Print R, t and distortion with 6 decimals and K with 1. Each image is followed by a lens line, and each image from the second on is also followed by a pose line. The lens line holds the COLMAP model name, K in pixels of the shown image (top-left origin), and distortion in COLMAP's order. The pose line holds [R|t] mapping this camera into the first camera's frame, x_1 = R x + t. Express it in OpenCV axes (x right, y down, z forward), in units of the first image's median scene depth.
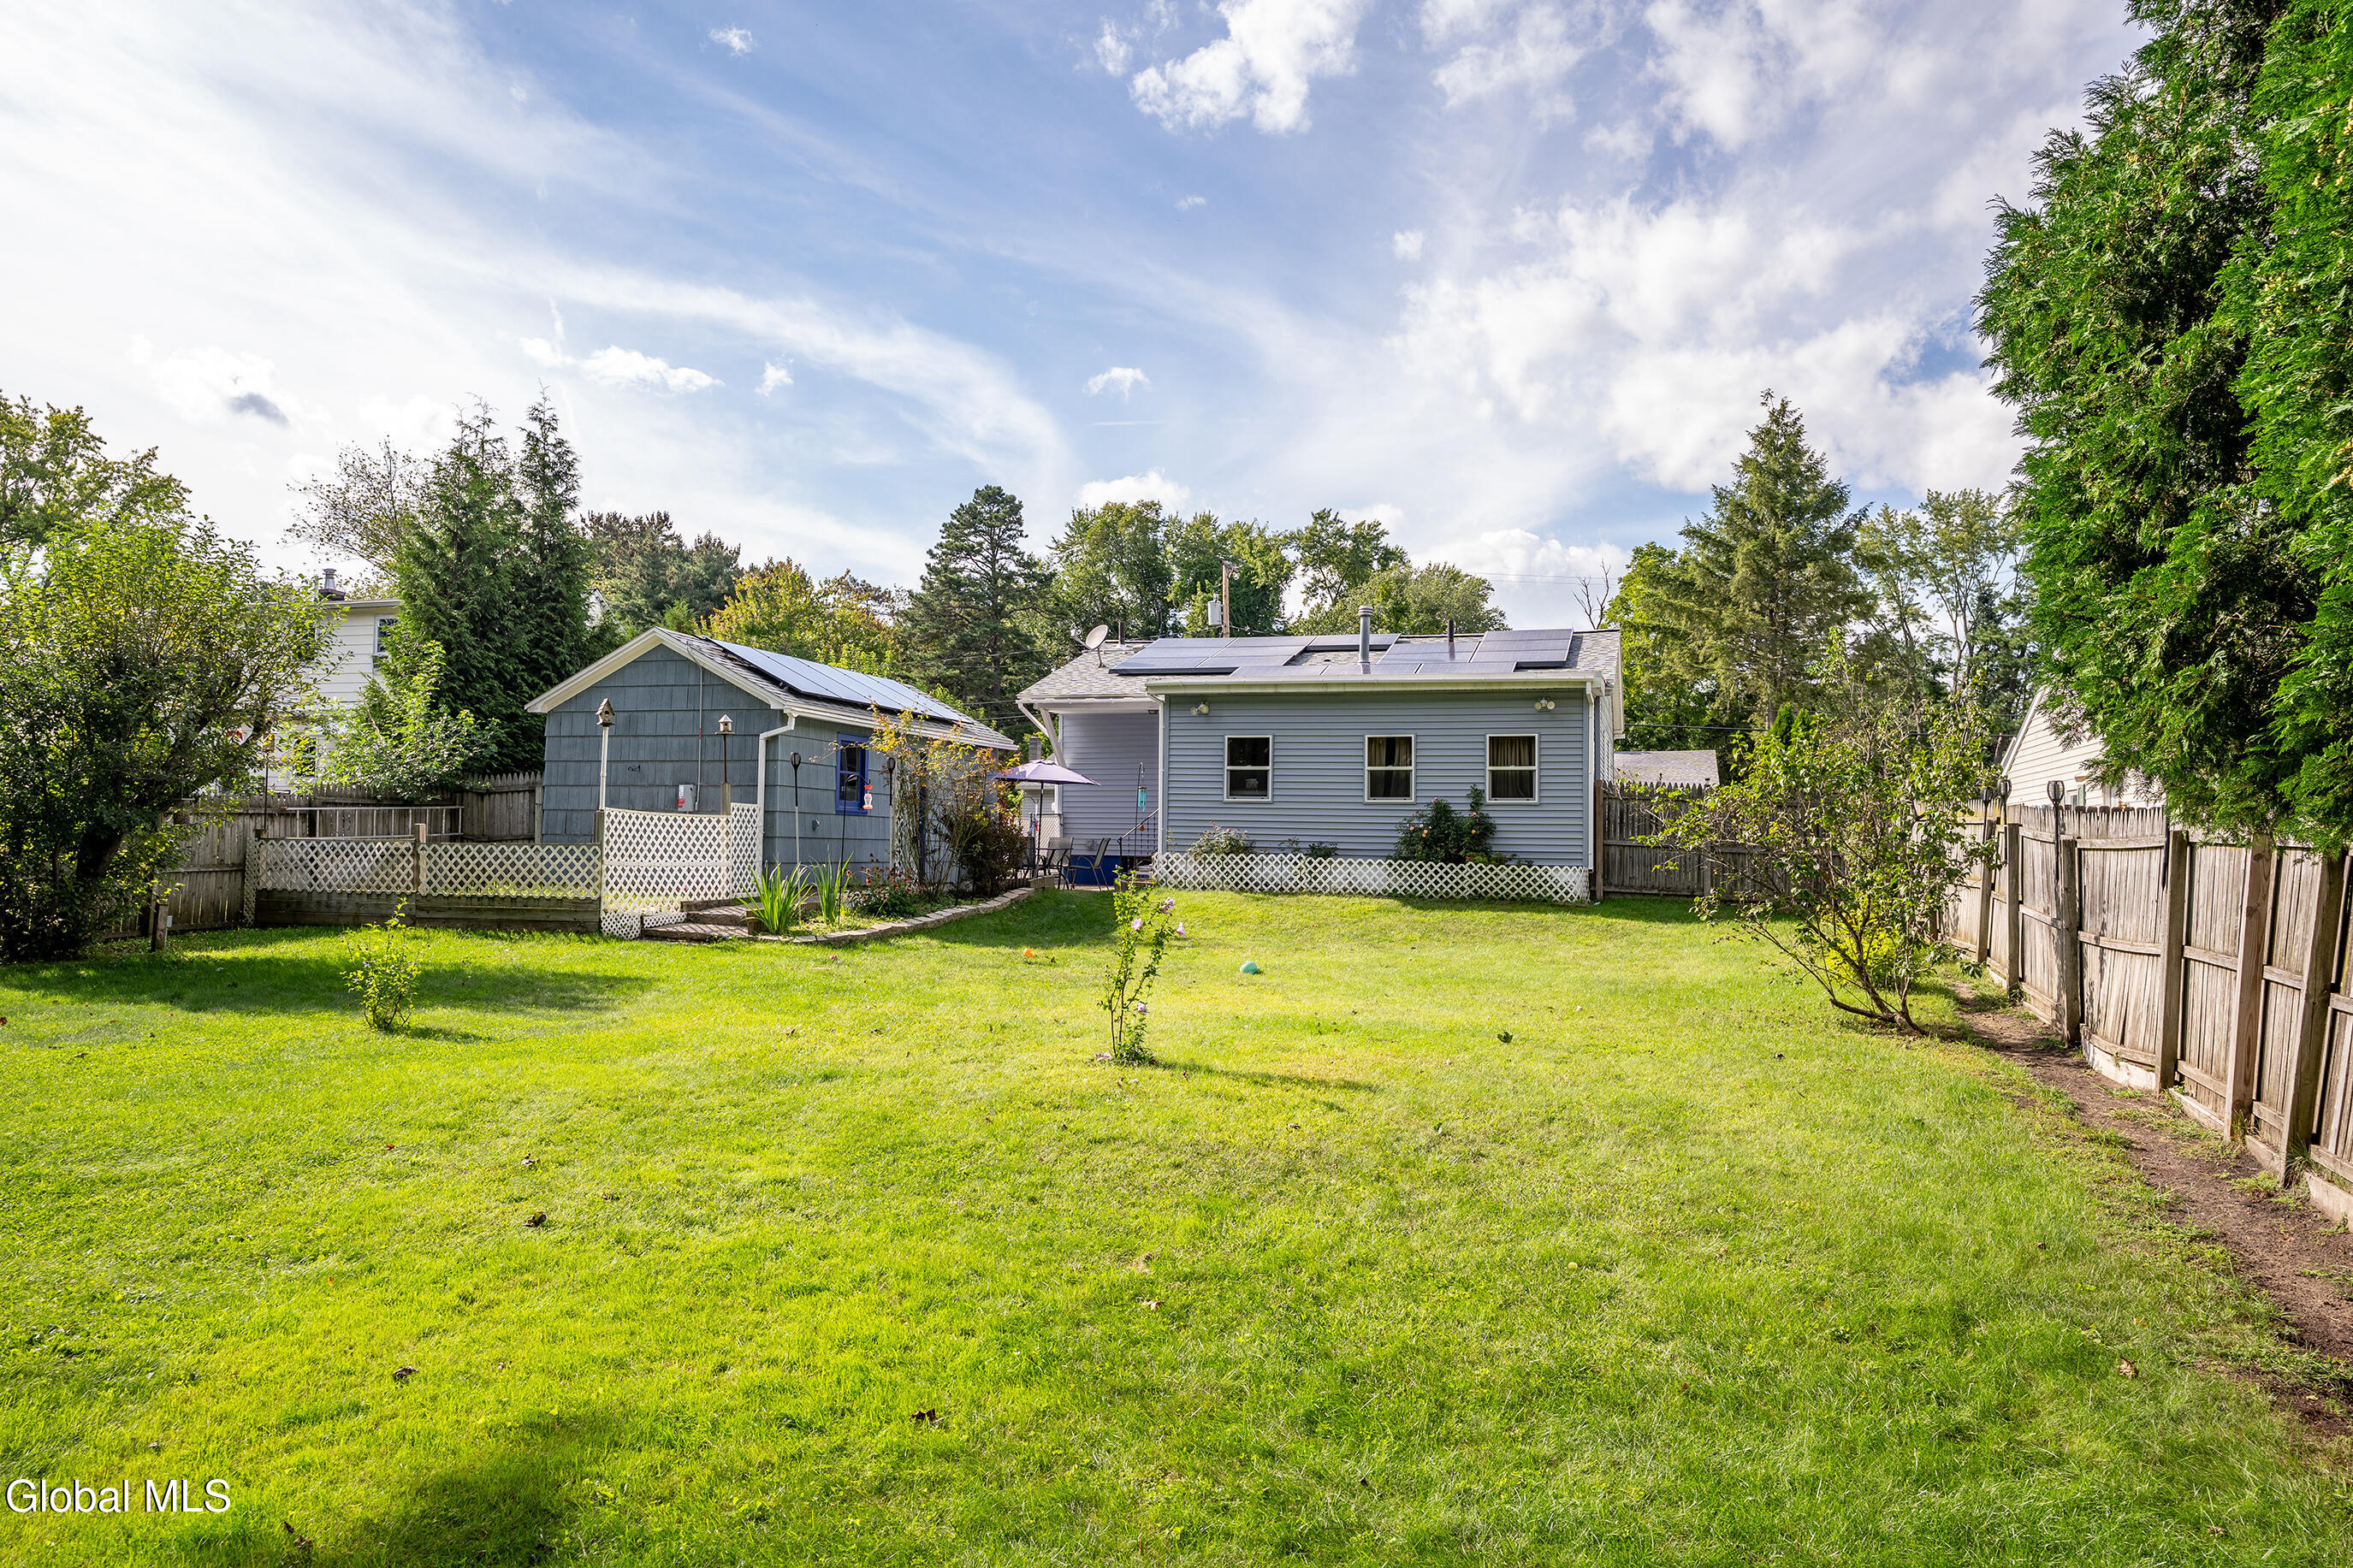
lens RADIAL K [[1658.7, 0, 1191.9], [0, 1658.7, 792.1], [0, 0, 1]] dist [-0.050396, 0.022655]
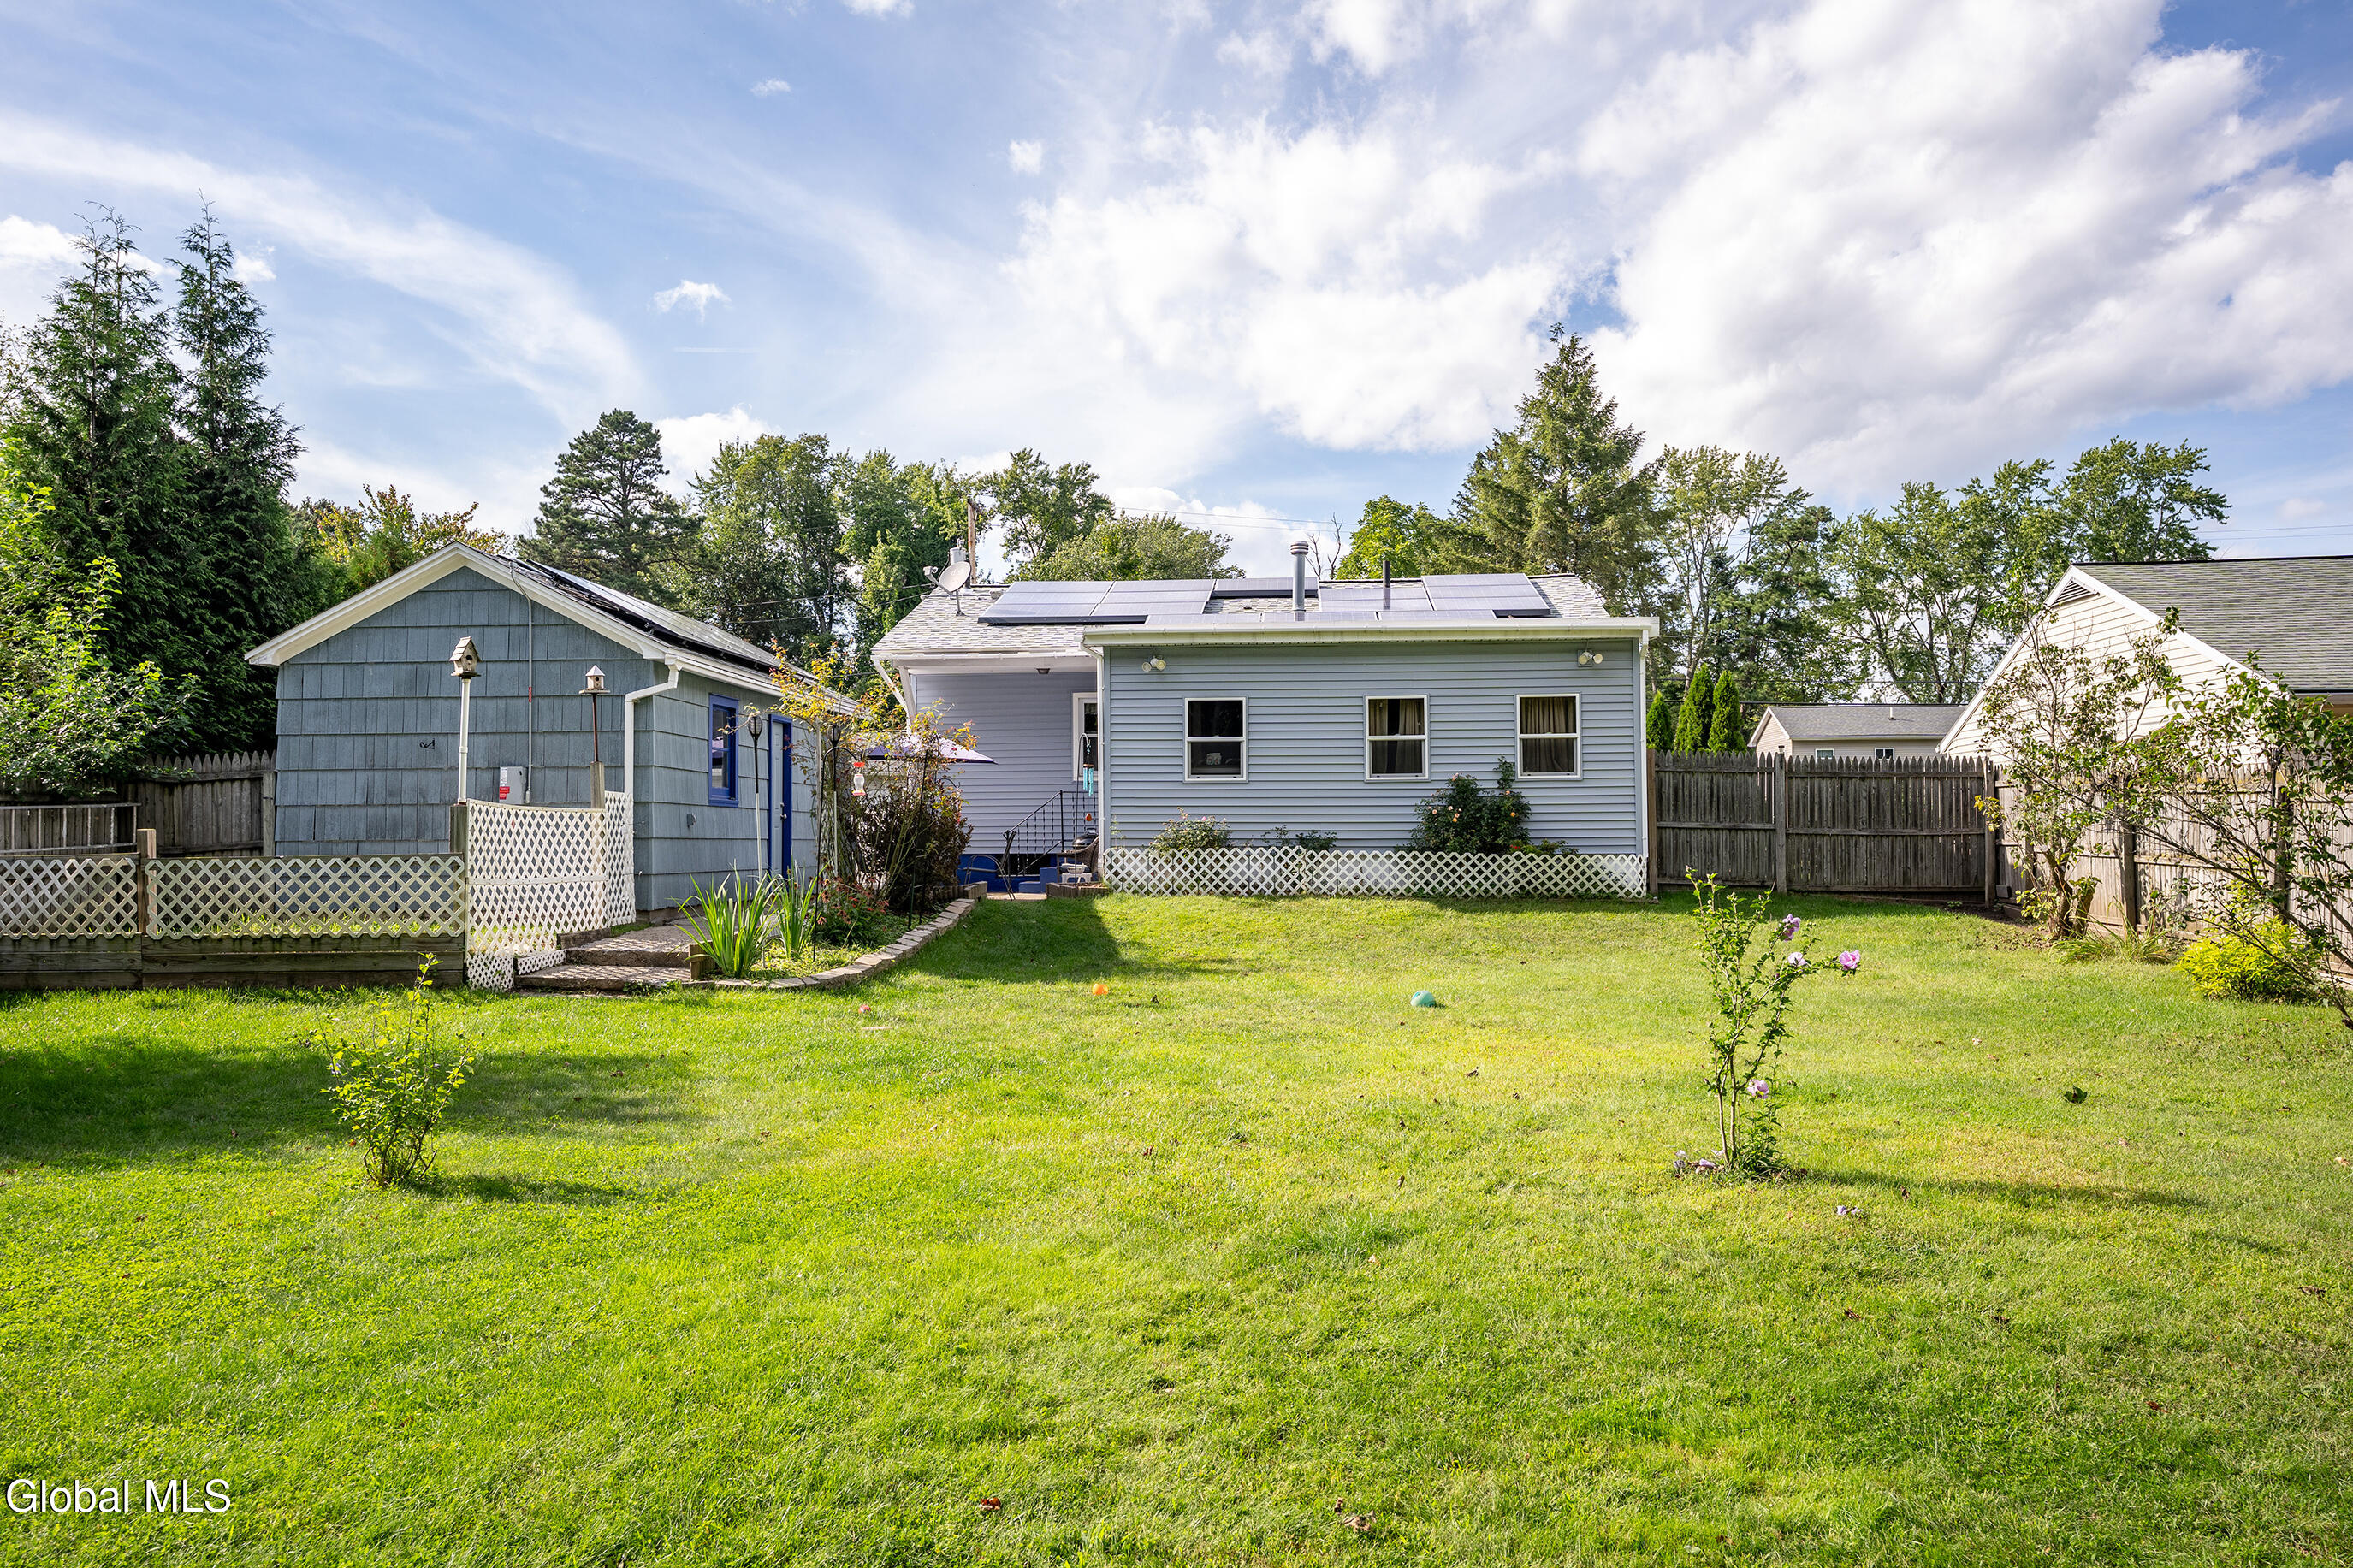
lens RADIAL K [[1832.3, 0, 1165.6], [0, 1832.3, 793.9], [0, 0, 1]] dist [-0.012724, 0.041253]
pose [[0.974436, -0.014872, 0.224173, -0.185170], [0.012608, 0.999854, 0.011526, 0.001319], [-0.224312, -0.008405, 0.974481, 0.153629]]
